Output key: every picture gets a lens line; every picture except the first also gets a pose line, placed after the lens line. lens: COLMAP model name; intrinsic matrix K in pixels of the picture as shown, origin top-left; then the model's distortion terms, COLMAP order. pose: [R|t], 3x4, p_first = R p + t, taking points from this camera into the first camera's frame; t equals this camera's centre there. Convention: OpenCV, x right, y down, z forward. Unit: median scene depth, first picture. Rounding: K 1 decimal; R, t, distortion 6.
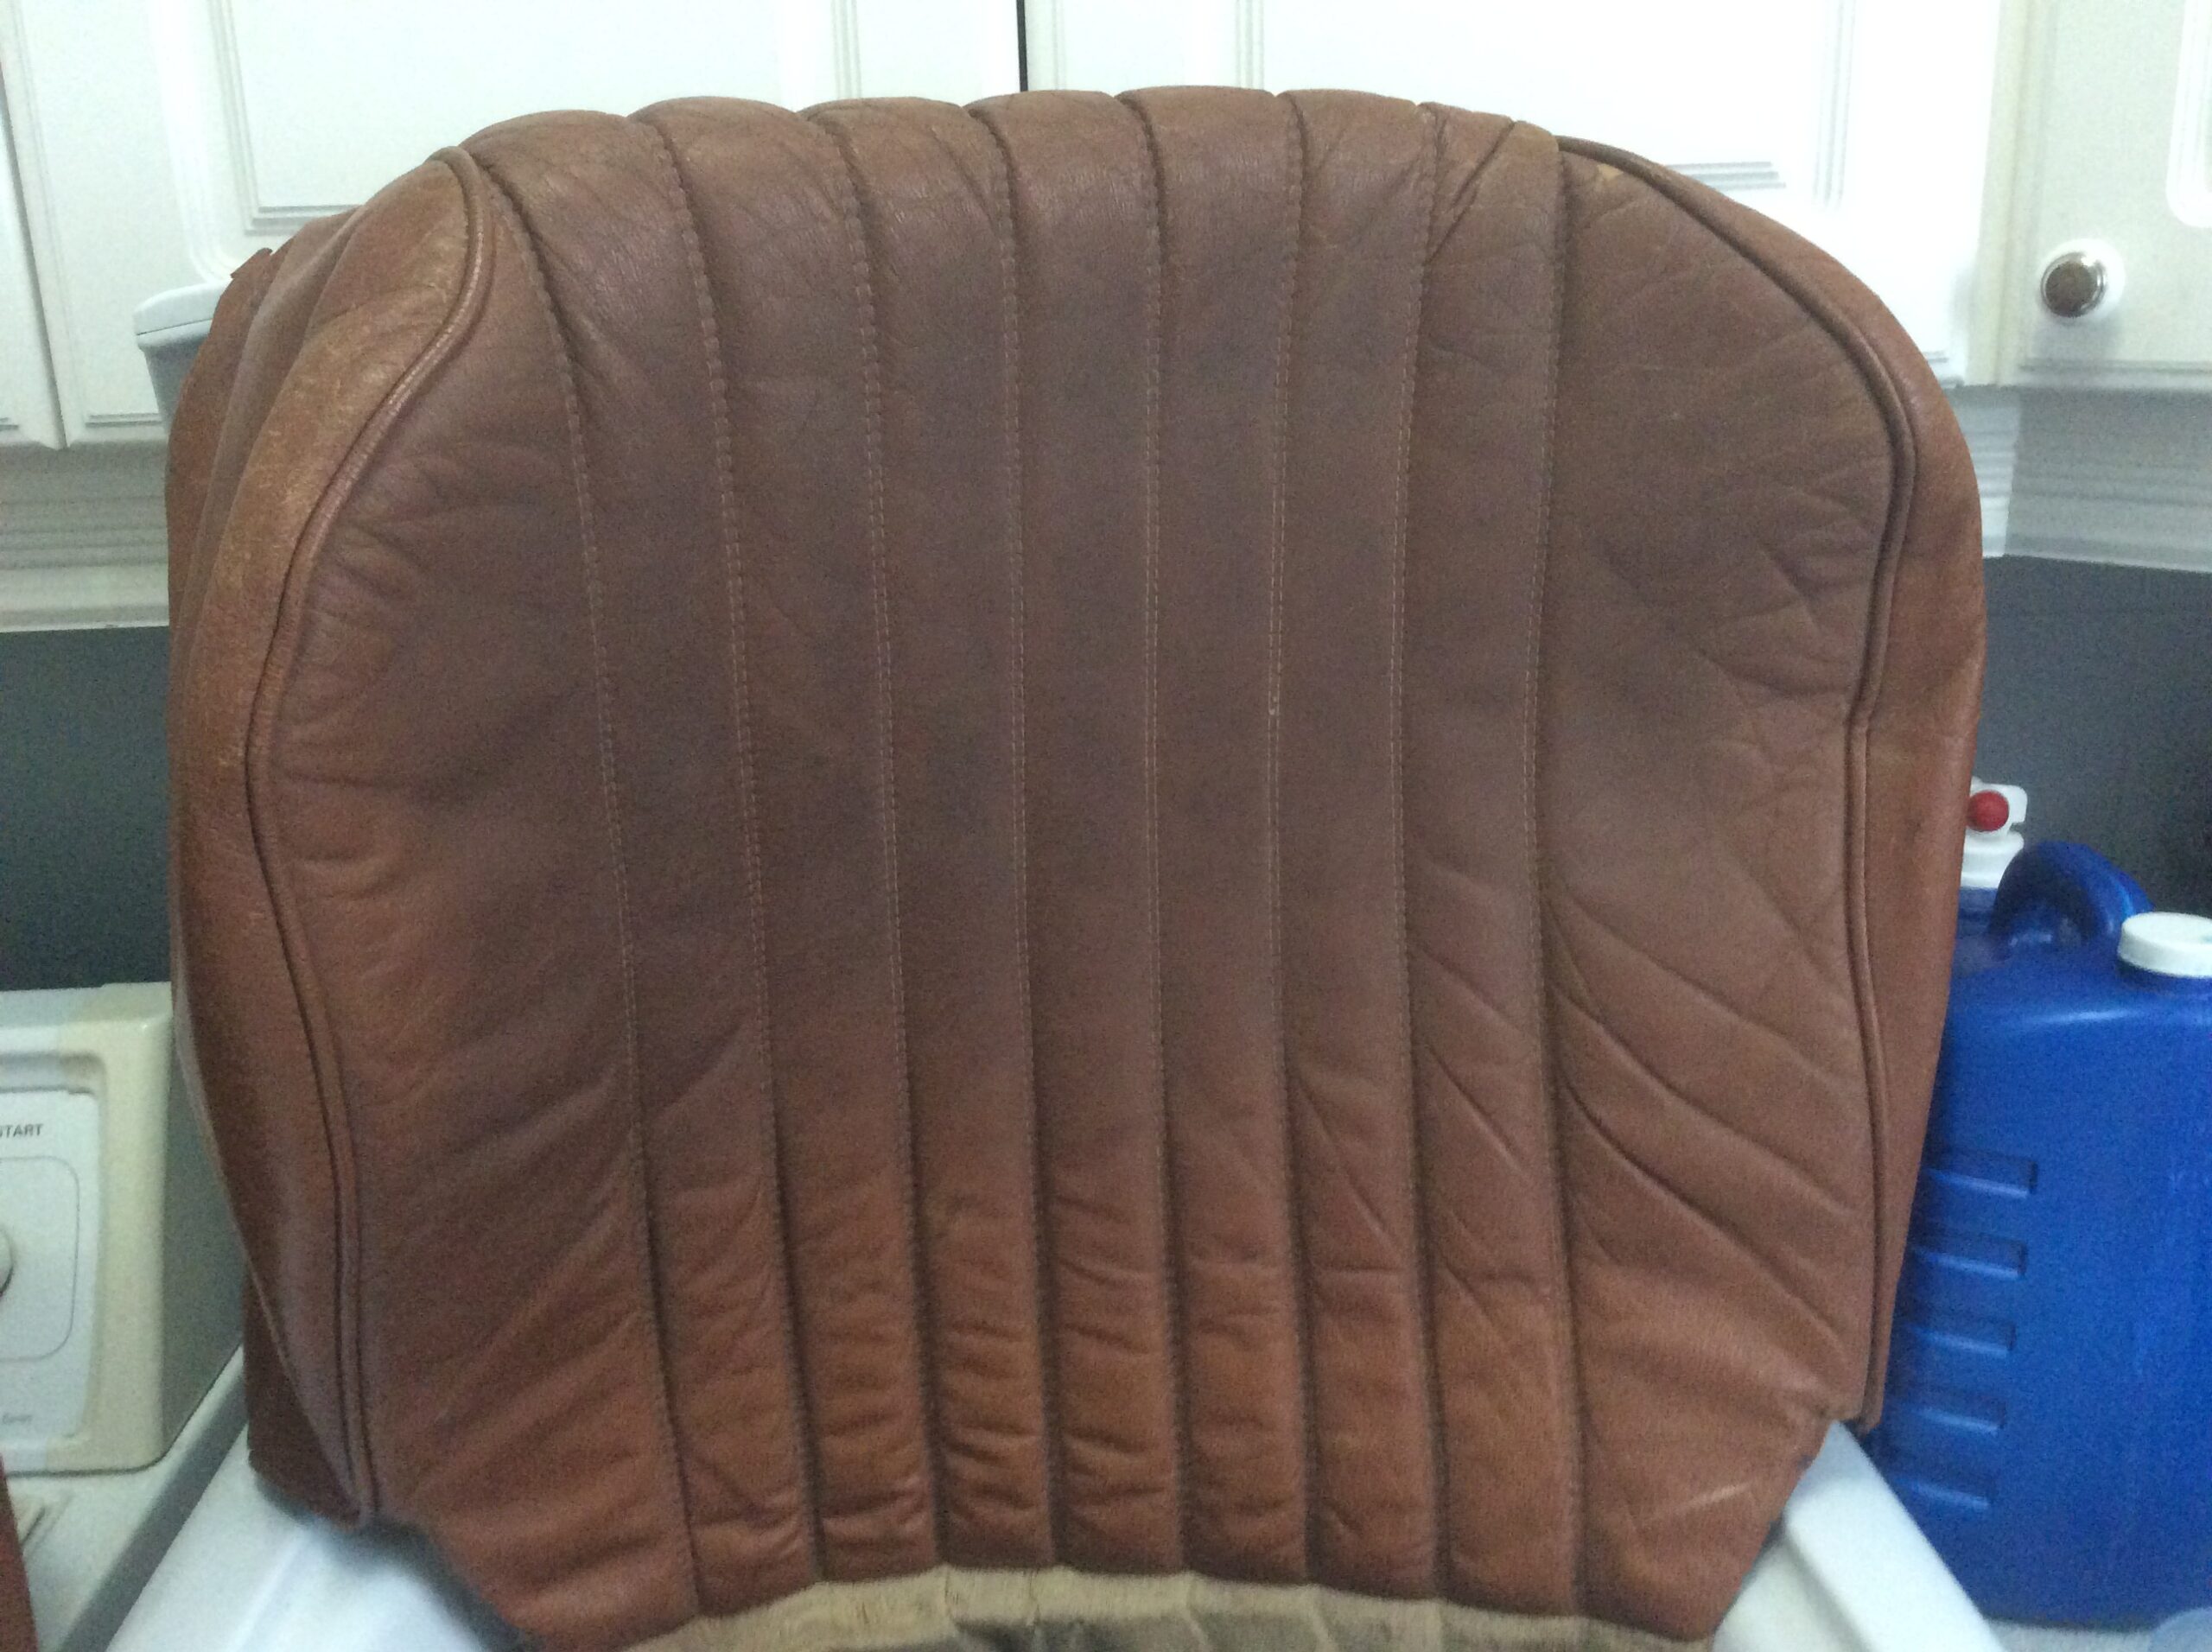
lens RADIAL K [[2098.1, 0, 1112.7], [0, 2098.1, 836.7], [0, 0, 1]] dist [0.162039, -0.463586]
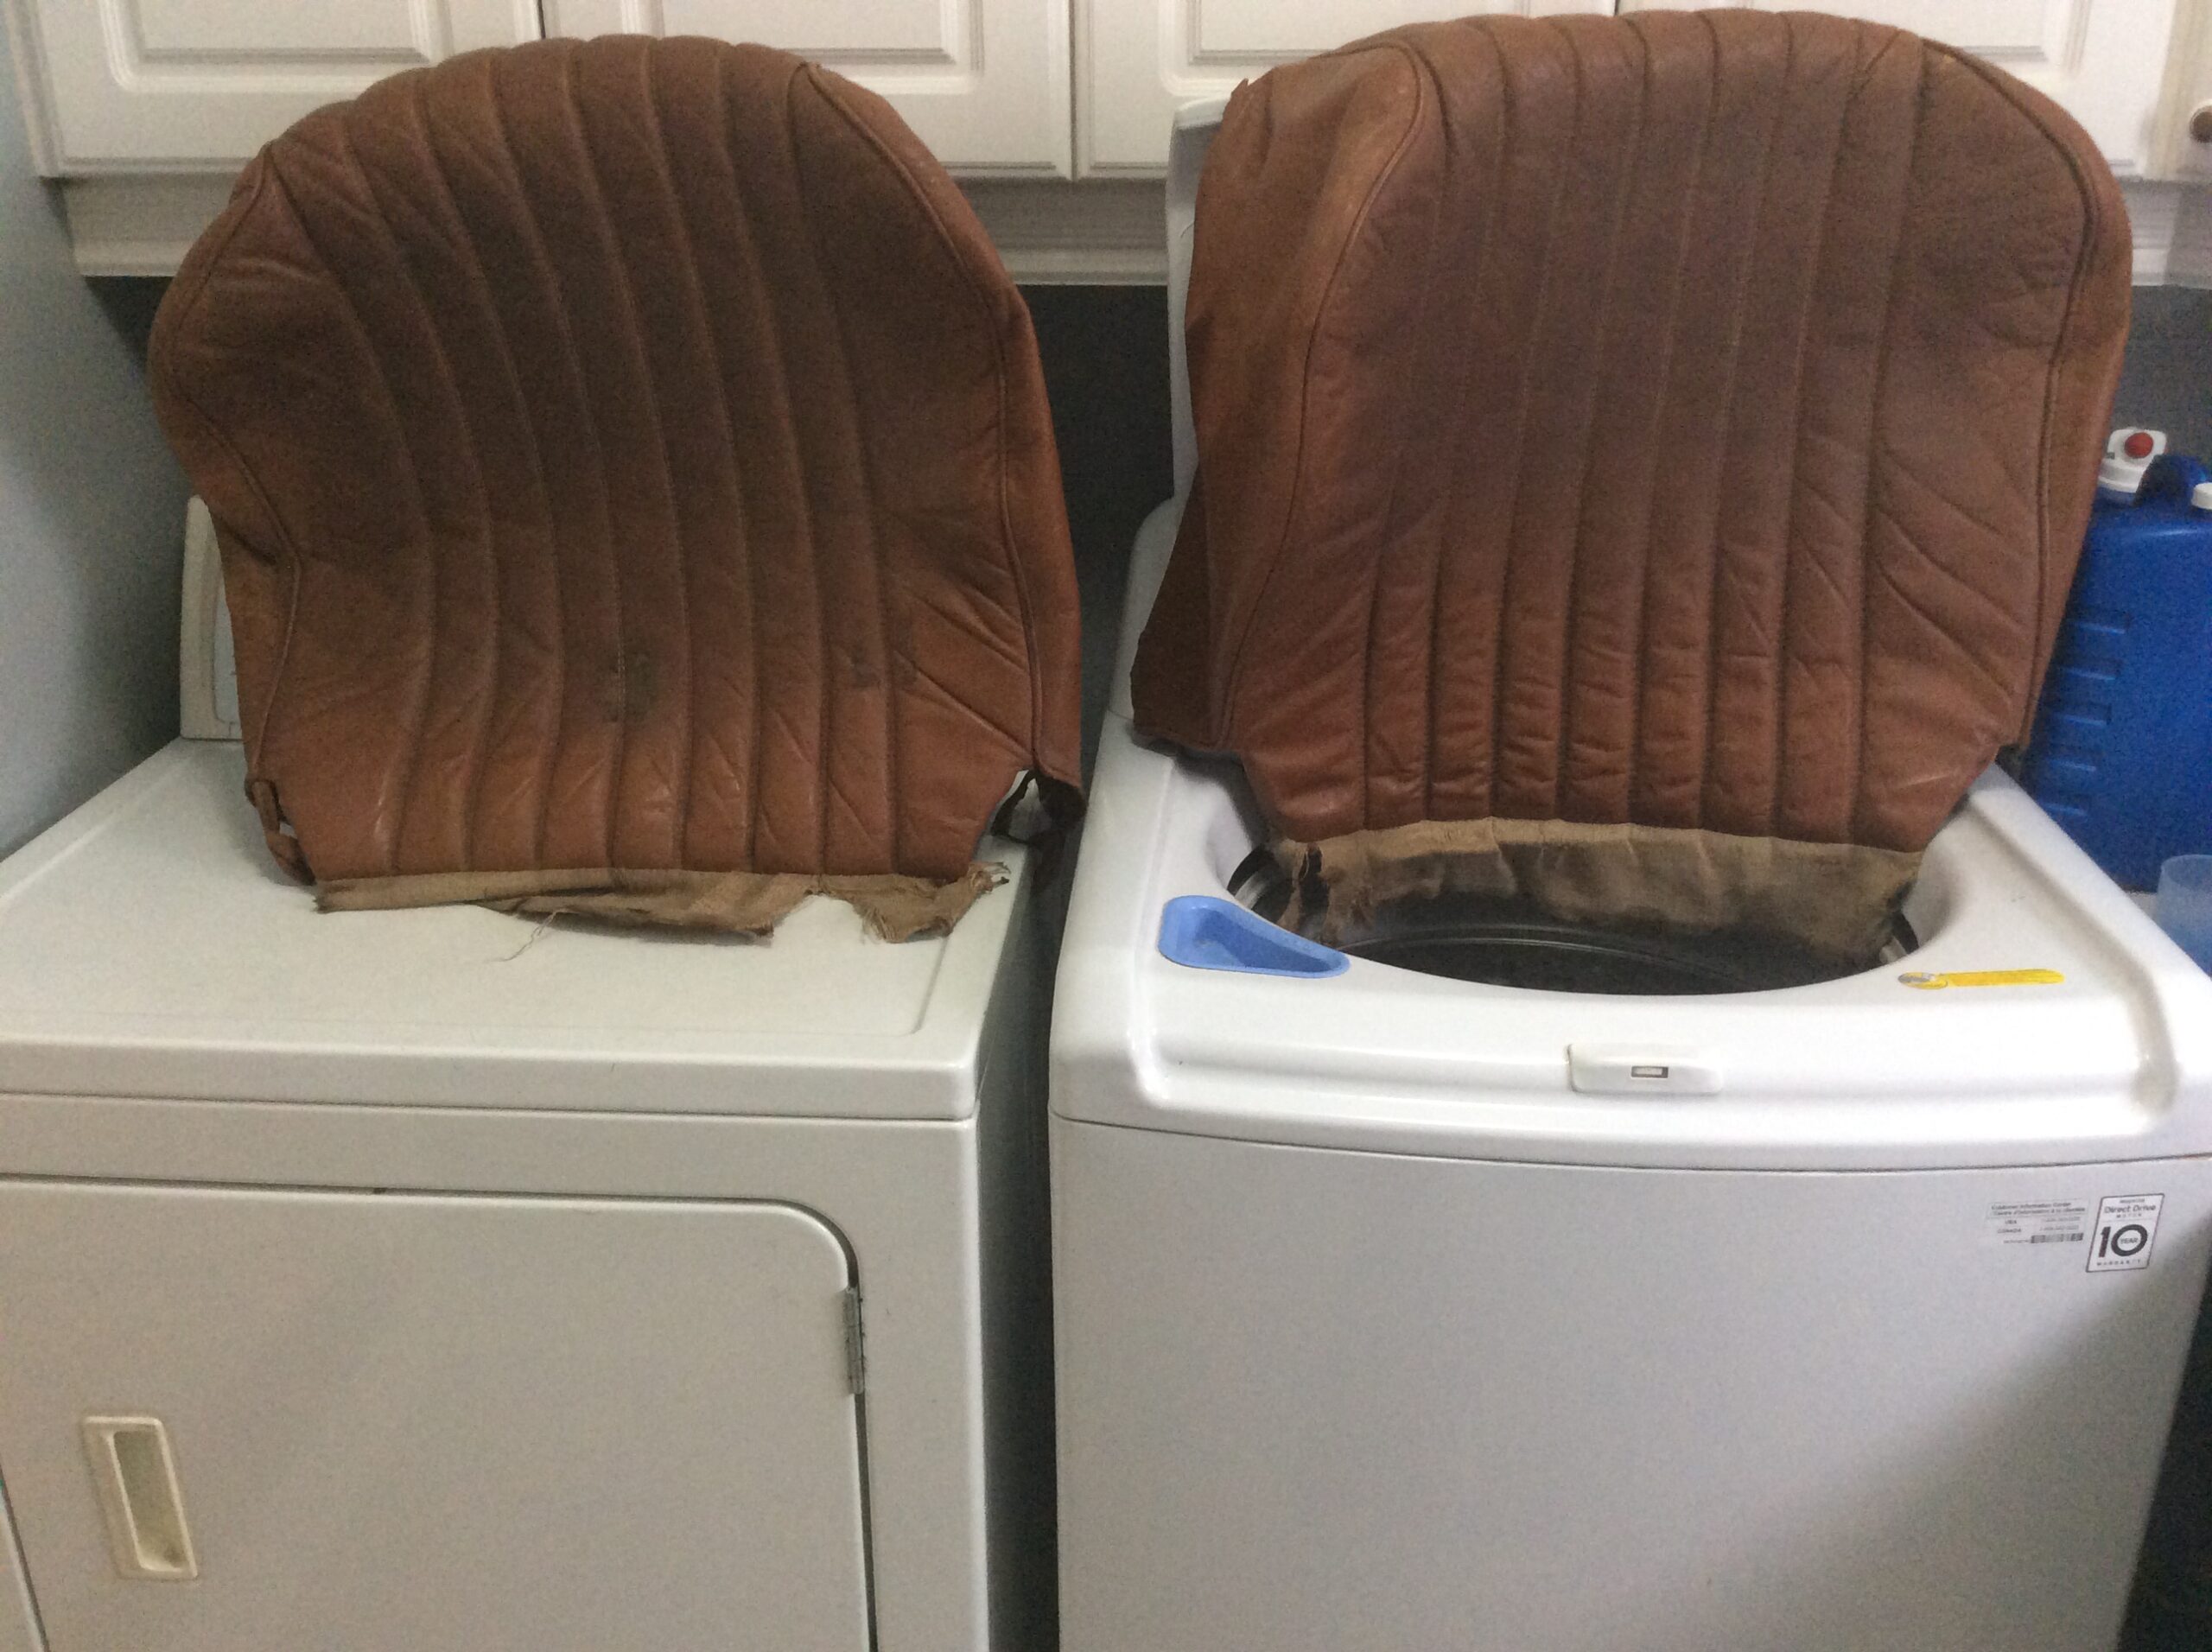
lens RADIAL K [[2049.7, 0, 1106.0], [0, 2049.7, 826.0], [0, 0, 1]] dist [0.106042, -0.218461]
pose [[0.992488, 0.067709, -0.101894, -0.250290], [-0.055945, 0.991883, 0.114186, 0.178993], [0.108799, -0.107628, 0.988220, -0.888513]]
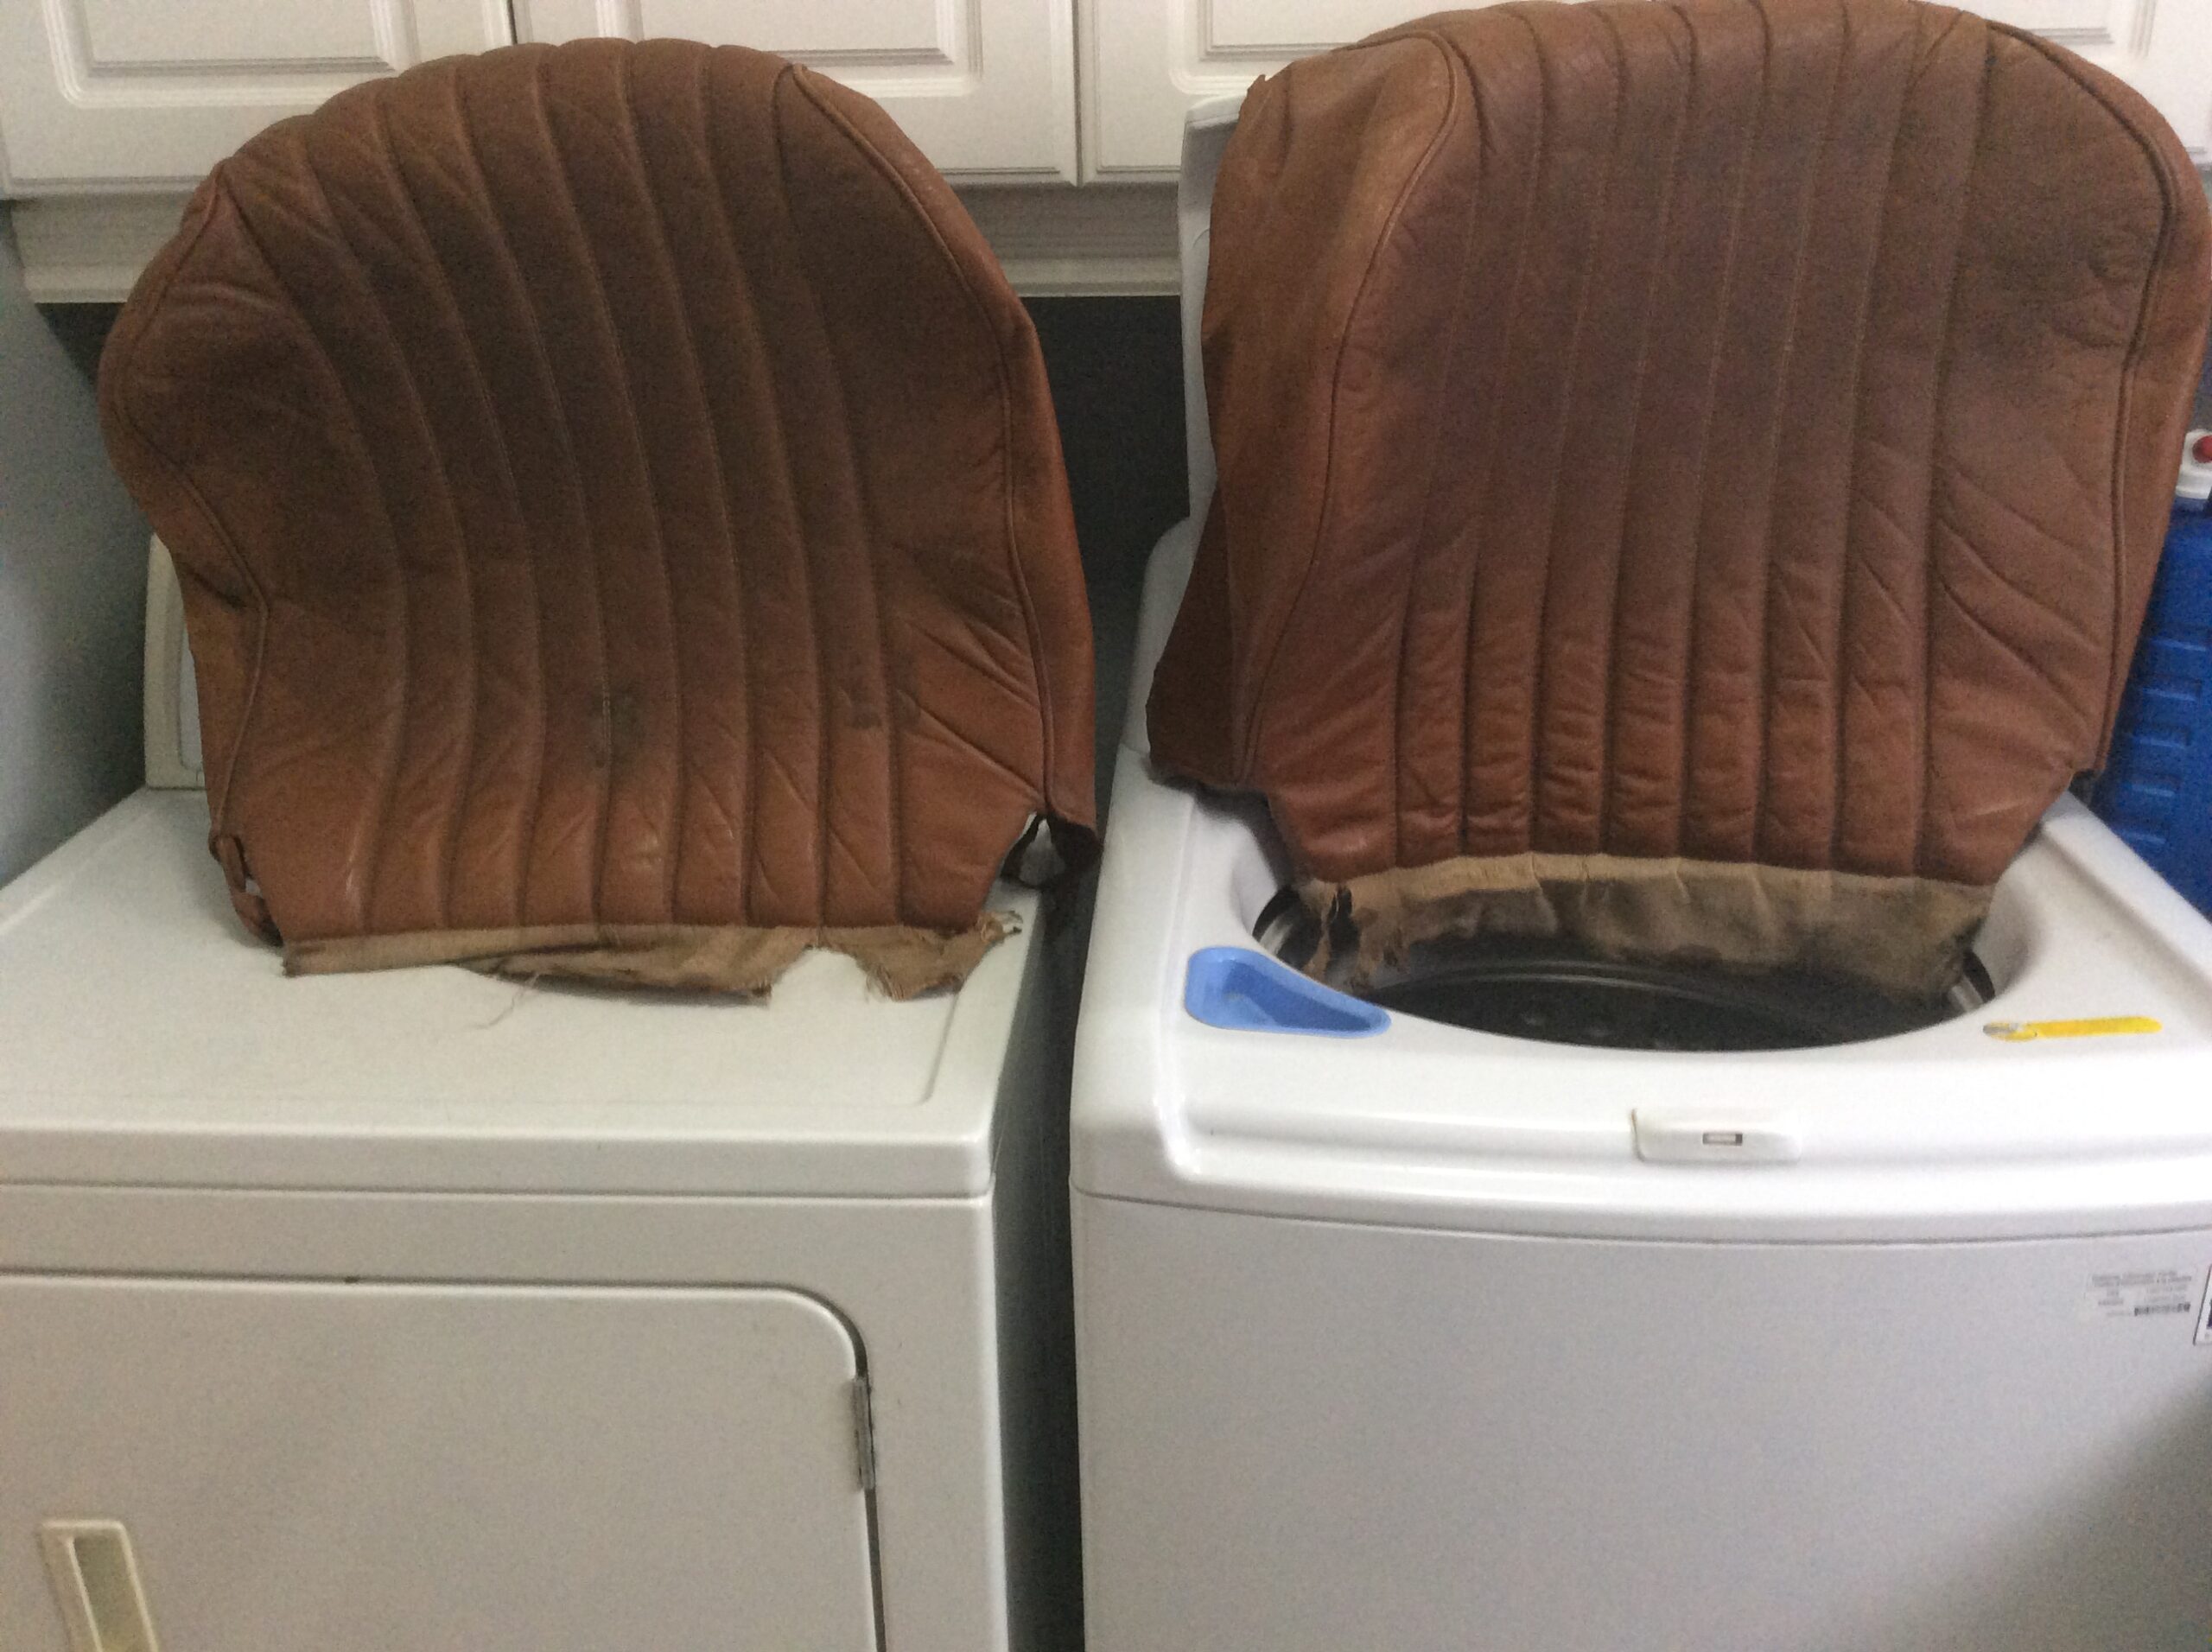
lens RADIAL K [[2036.4, 0, 1101.9], [0, 2036.4, 816.1], [0, 0, 1]] dist [0.095163, -0.181993]
pose [[0.993277, 0.051920, -0.103464, -0.280376], [-0.040768, 0.993408, 0.107134, 0.160619], [0.108345, -0.102195, 0.988847, -0.767052]]
